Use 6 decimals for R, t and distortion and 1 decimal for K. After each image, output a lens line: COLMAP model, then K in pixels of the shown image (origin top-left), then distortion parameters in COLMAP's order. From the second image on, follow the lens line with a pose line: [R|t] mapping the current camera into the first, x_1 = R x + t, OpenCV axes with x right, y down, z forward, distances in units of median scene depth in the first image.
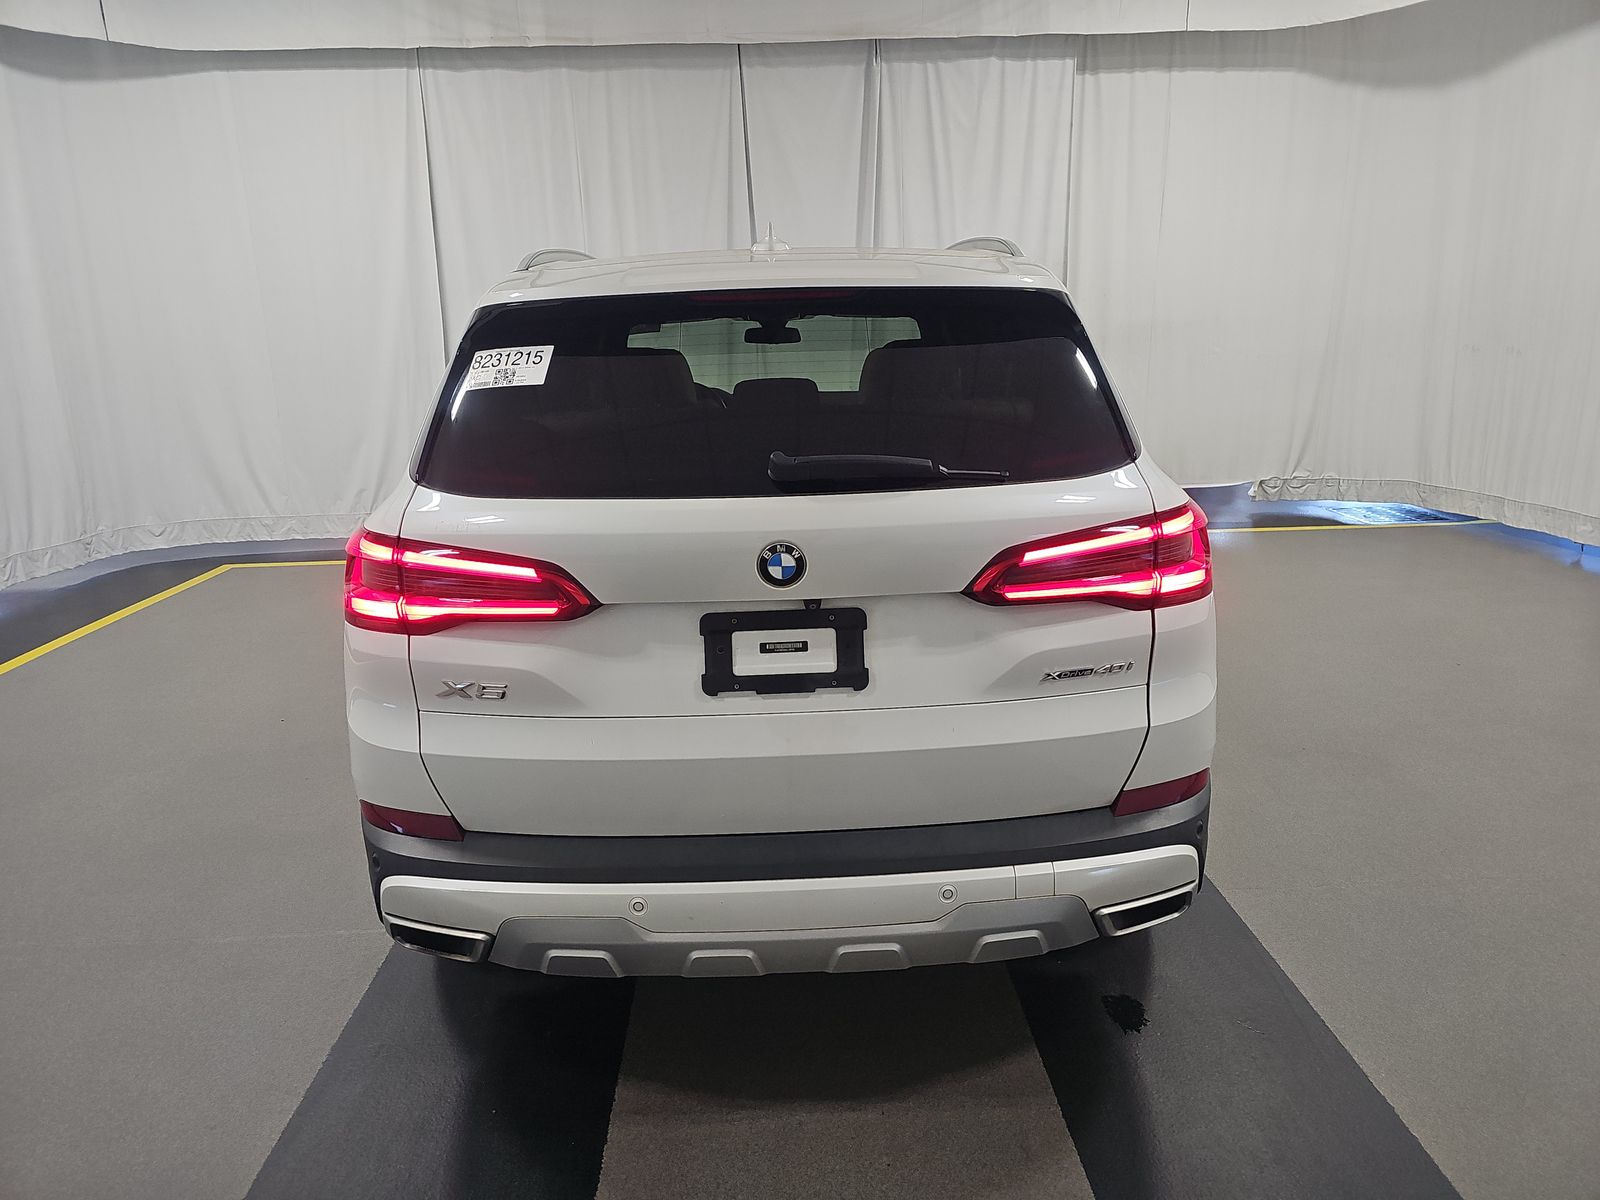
lens RADIAL K [[1063.5, 0, 792.3], [0, 1063.5, 608.9], [0, 0, 1]] dist [0.037309, -0.033081]
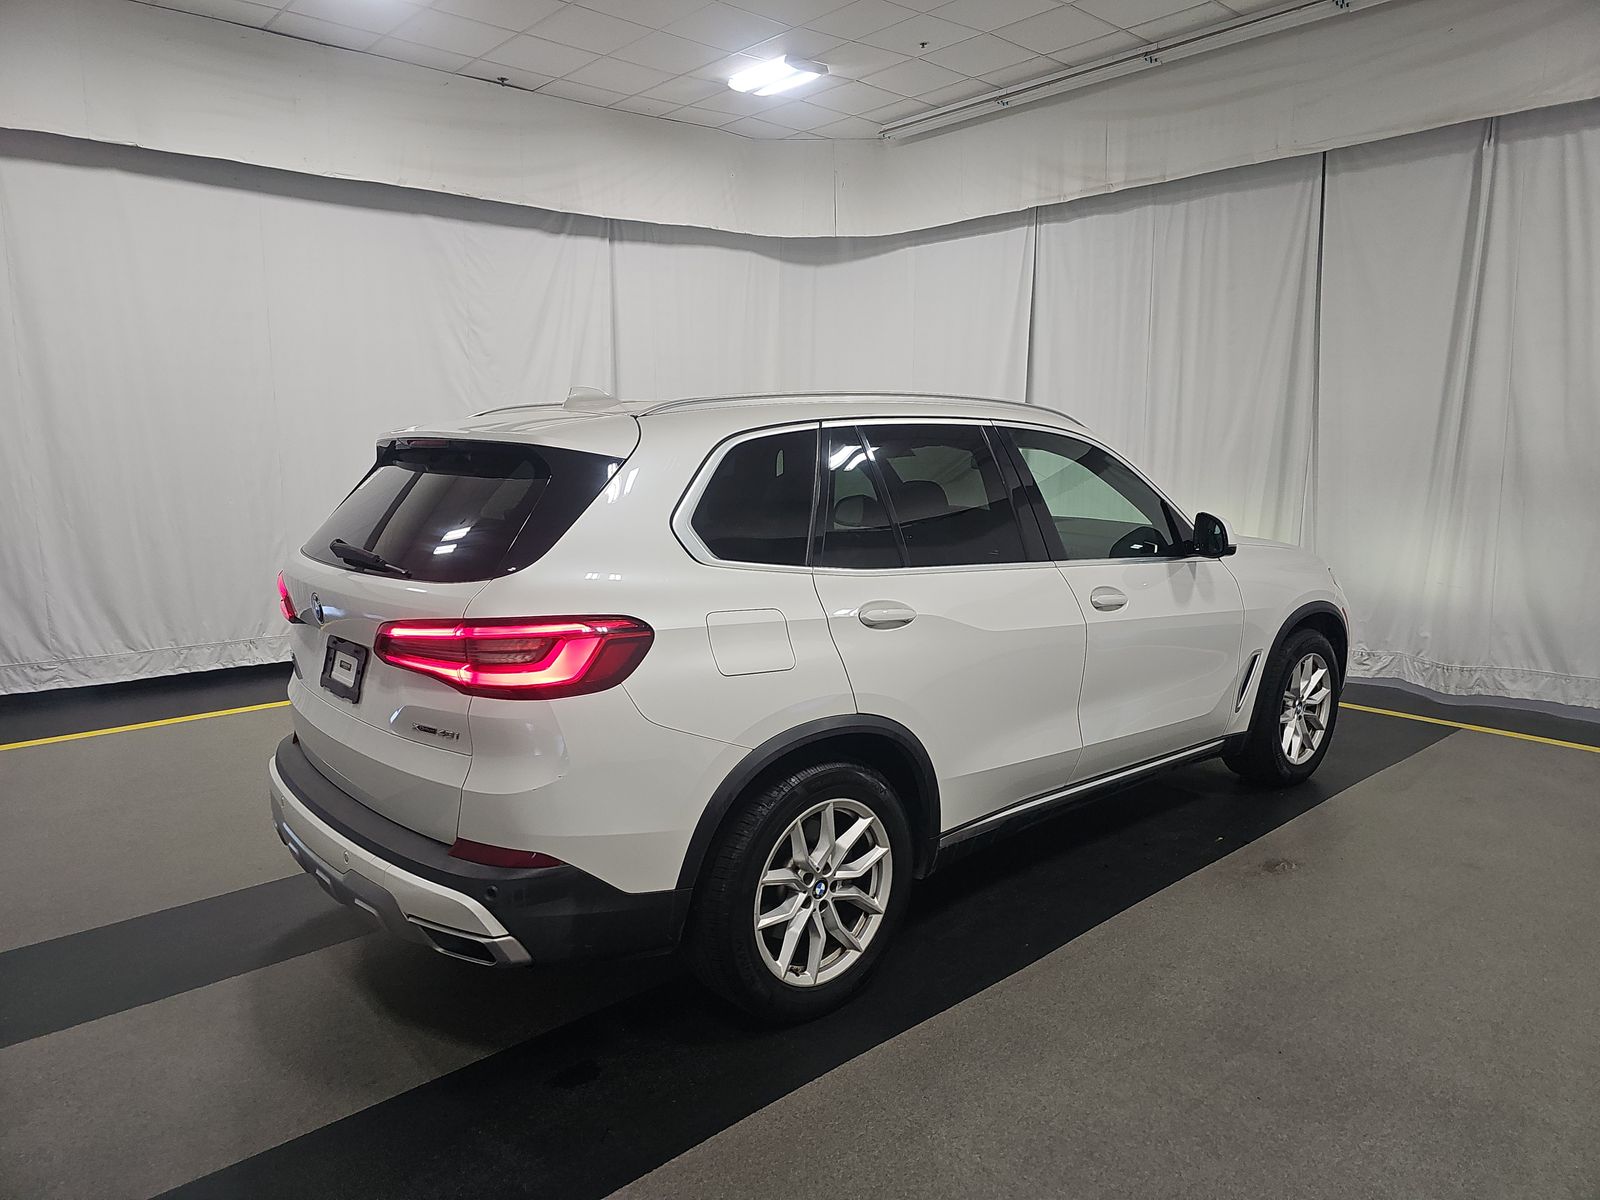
lens RADIAL K [[1063.5, 0, 795.7], [0, 1063.5, 598.7], [0, 0, 1]] dist [0.037309, -0.033081]
pose [[0.635050, 0.142410, -0.759230, 0.415719], [-0.216576, 0.976264, 0.001967, -0.054054], [0.741489, 0.163182, 0.650819, 0.120704]]
